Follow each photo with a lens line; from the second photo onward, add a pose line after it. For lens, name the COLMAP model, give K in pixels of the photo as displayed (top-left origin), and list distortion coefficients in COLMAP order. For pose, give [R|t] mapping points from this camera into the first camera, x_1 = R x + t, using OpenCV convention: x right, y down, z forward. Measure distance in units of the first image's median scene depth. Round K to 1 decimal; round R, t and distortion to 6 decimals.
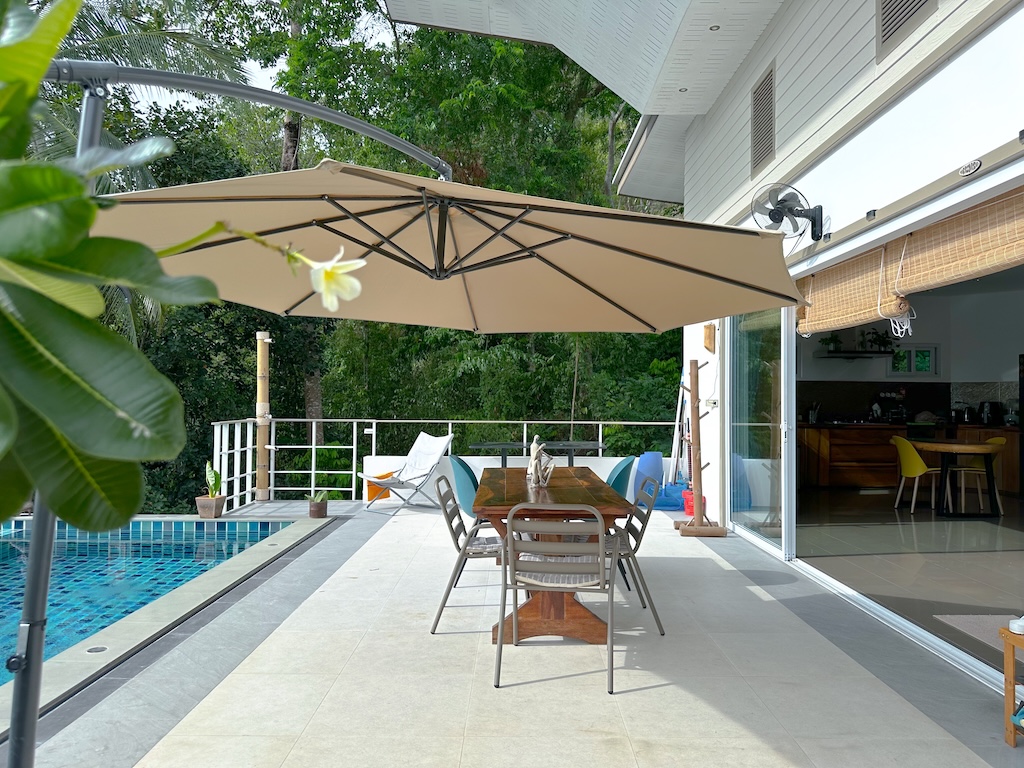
lens RADIAL K [[719.6, 0, 514.8], [0, 719.6, 388.9], [0, 0, 1]] dist [0.078902, -0.118368]
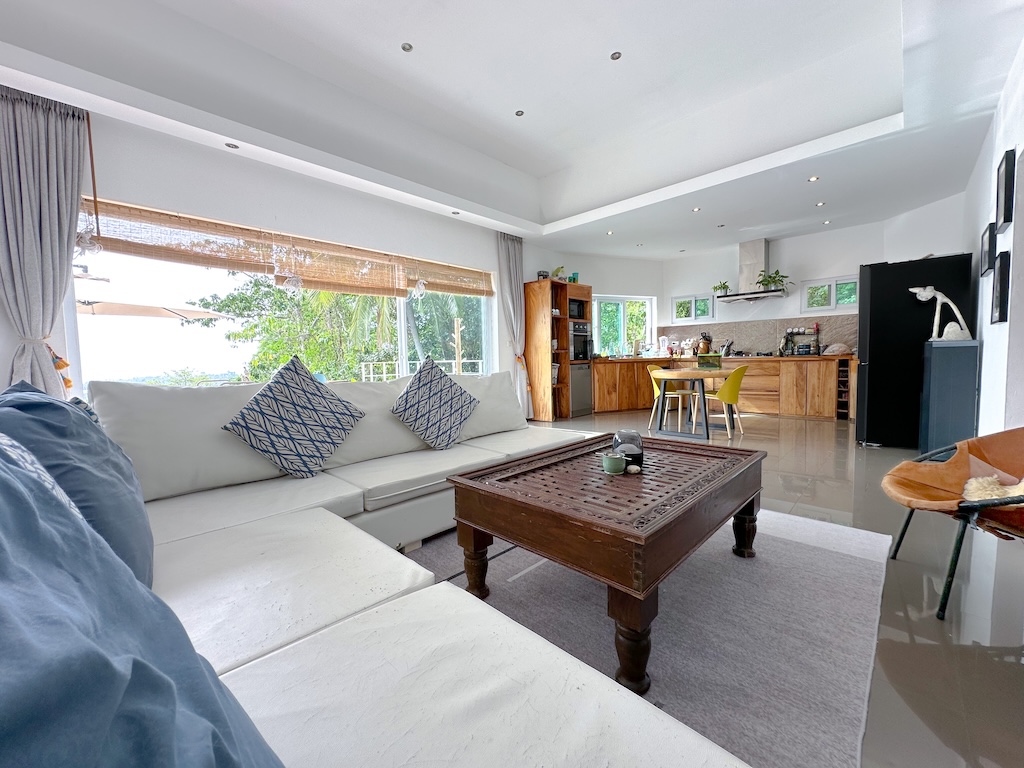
lens RADIAL K [[408.7, 0, 510.7], [0, 408.7, 383.7], [0, 0, 1]] dist [-0.002645, 0.000357]
pose [[0.720327, 0.017891, -0.693404, 0.752981], [0.037240, 0.997228, 0.064417, 0.039407], [0.692634, -0.072224, 0.717664, 0.323410]]
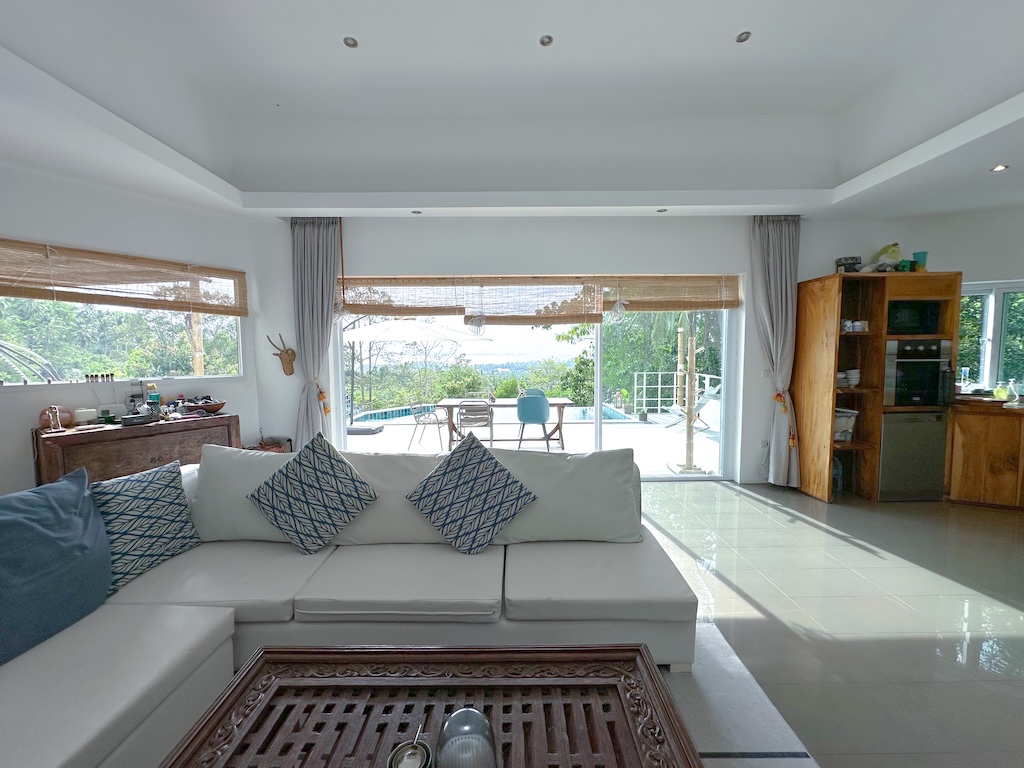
lens RADIAL K [[407.5, 0, 511.9], [0, 407.5, 382.9], [0, 0, 1]] dist [-0.002187, 0.000442]
pose [[0.009617, 0.063966, -0.997906, 0.745653], [0.020680, 0.997726, 0.064154, -0.010285], [0.999740, -0.021253, 0.008272, 0.525186]]
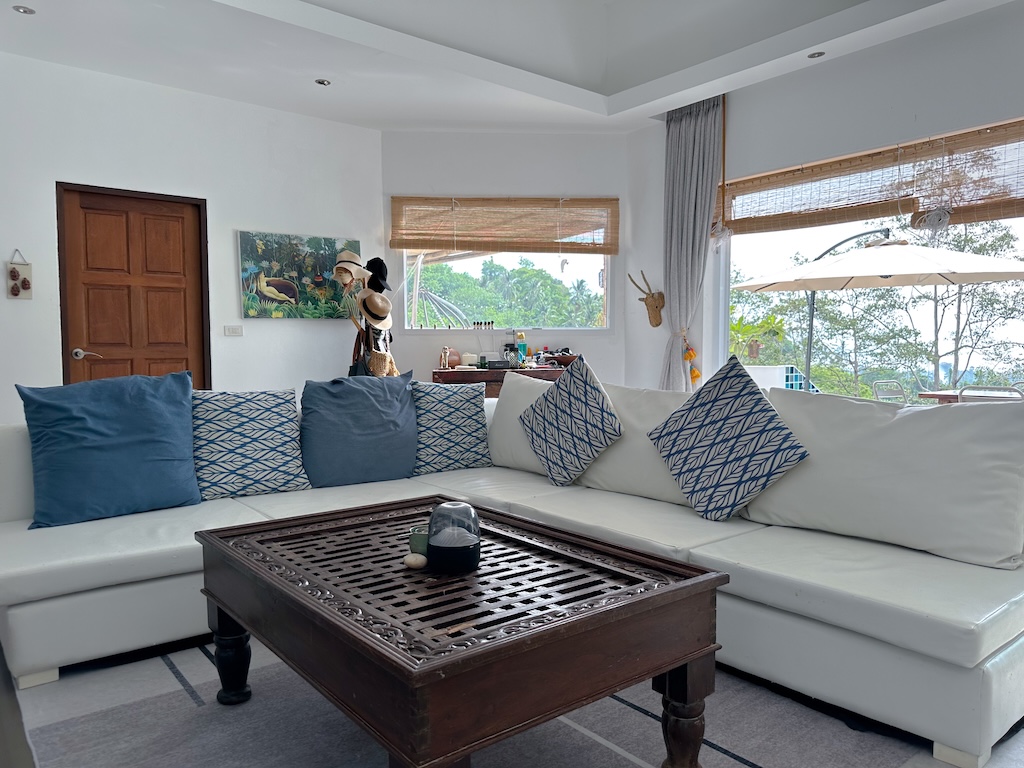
lens RADIAL K [[719.6, 0, 514.8], [0, 719.6, 388.9], [0, 0, 1]] dist [0.078902, -0.118368]
pose [[-0.773839, 0.026967, -0.632808, 0.768064], [0.007897, 0.999426, 0.032933, 0.038909], [0.633333, 0.020487, -0.773608, 0.683842]]
